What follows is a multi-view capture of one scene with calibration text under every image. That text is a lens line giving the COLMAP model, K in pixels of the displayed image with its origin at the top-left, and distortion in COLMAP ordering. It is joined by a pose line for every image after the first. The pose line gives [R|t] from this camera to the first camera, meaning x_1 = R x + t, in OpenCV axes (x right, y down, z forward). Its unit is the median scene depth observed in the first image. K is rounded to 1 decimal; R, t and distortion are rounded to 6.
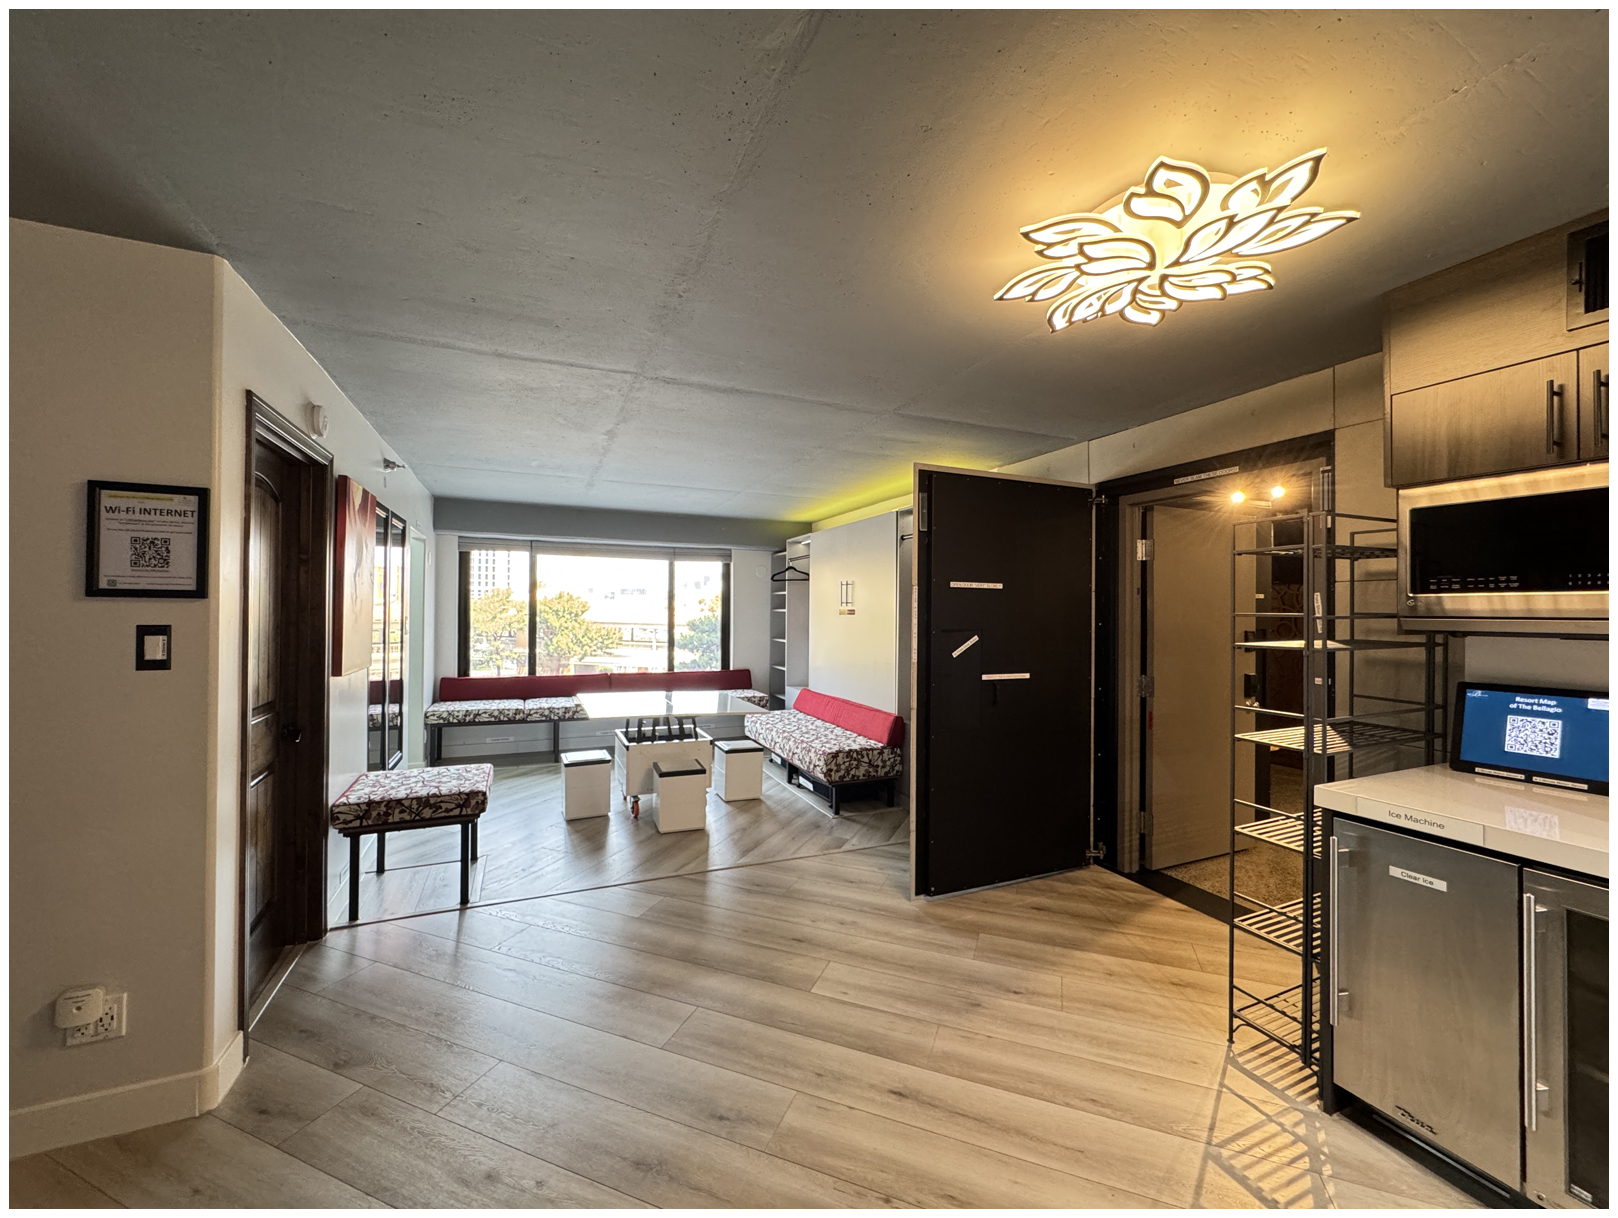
lens RADIAL K [[636.7, 0, 809.0], [0, 636.7, 609.0], [0, 0, 1]] dist [0.014077, 0.000078]
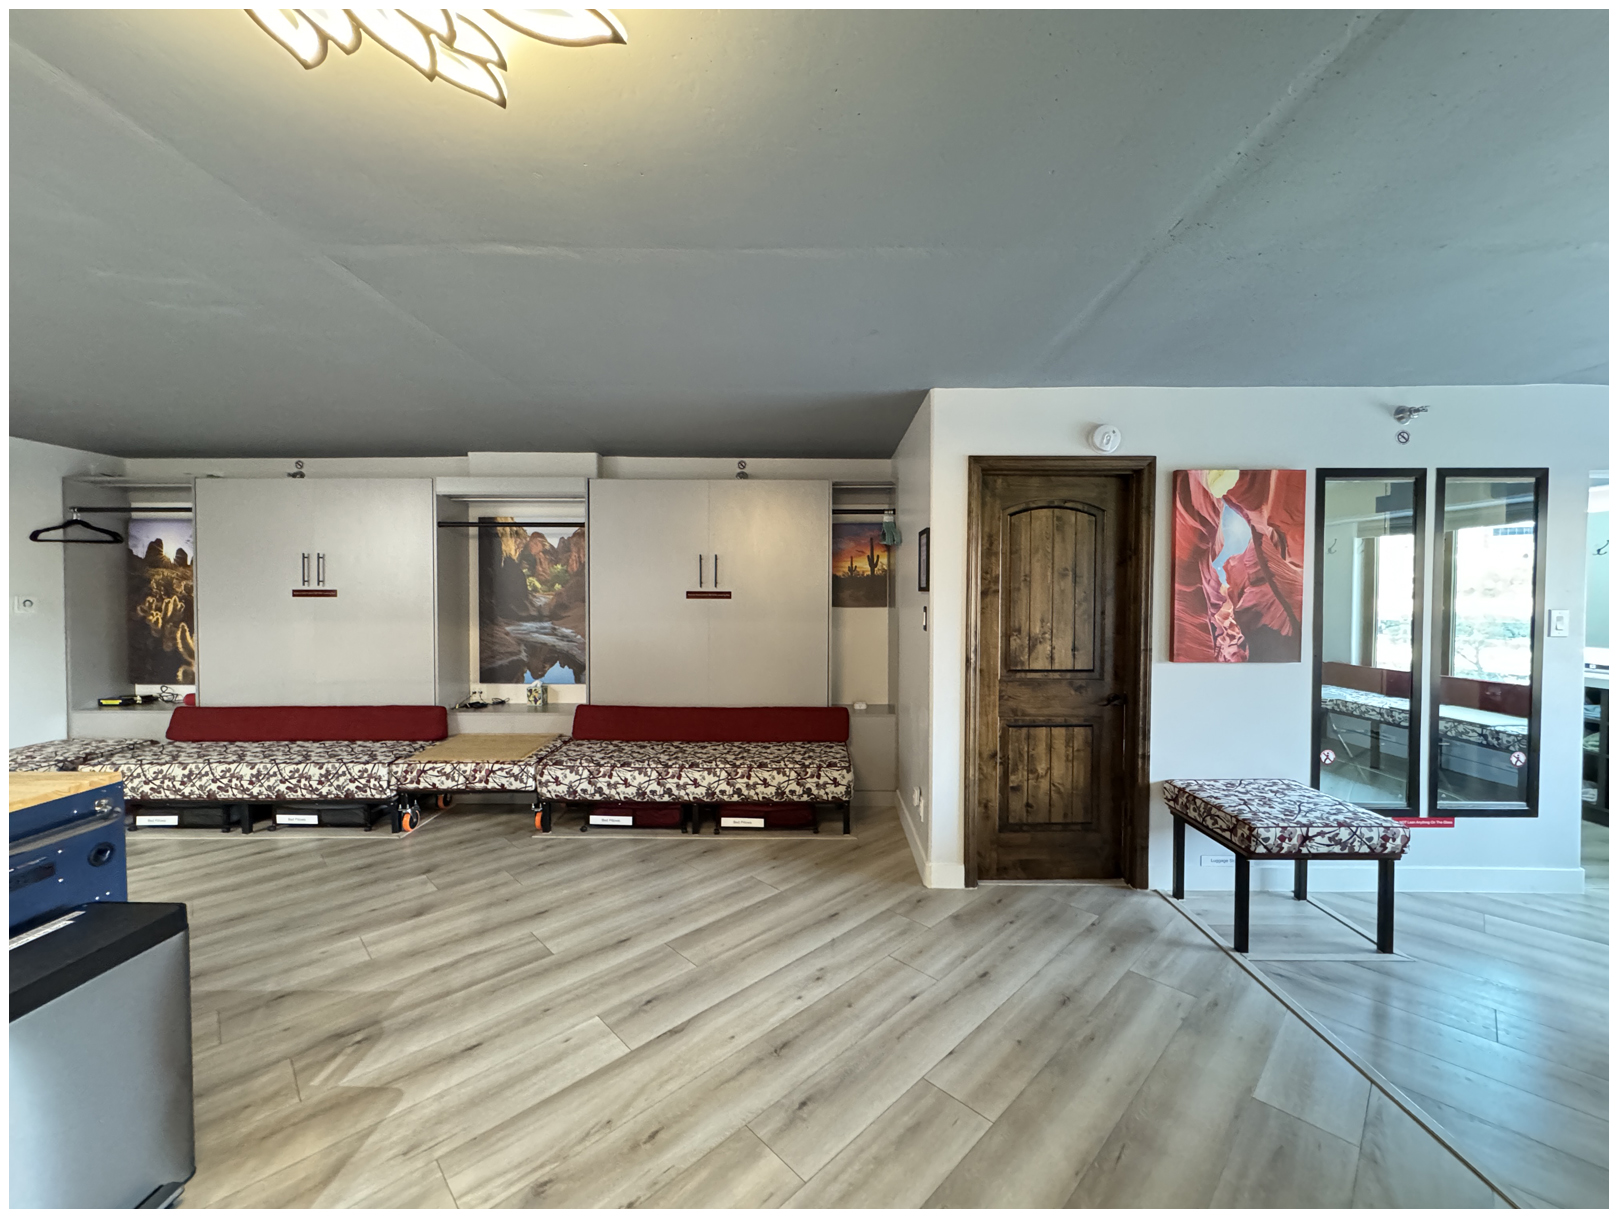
lens RADIAL K [[636.7, 0, 809.0], [0, 636.7, 609.0], [0, 0, 1]] dist [0.014077, 0.000078]
pose [[-0.408379, 0.003314, -0.912807, 0.338245], [-0.007550, 0.999947, 0.007008, 0.011473], [0.912781, 0.009754, -0.408332, 0.627165]]
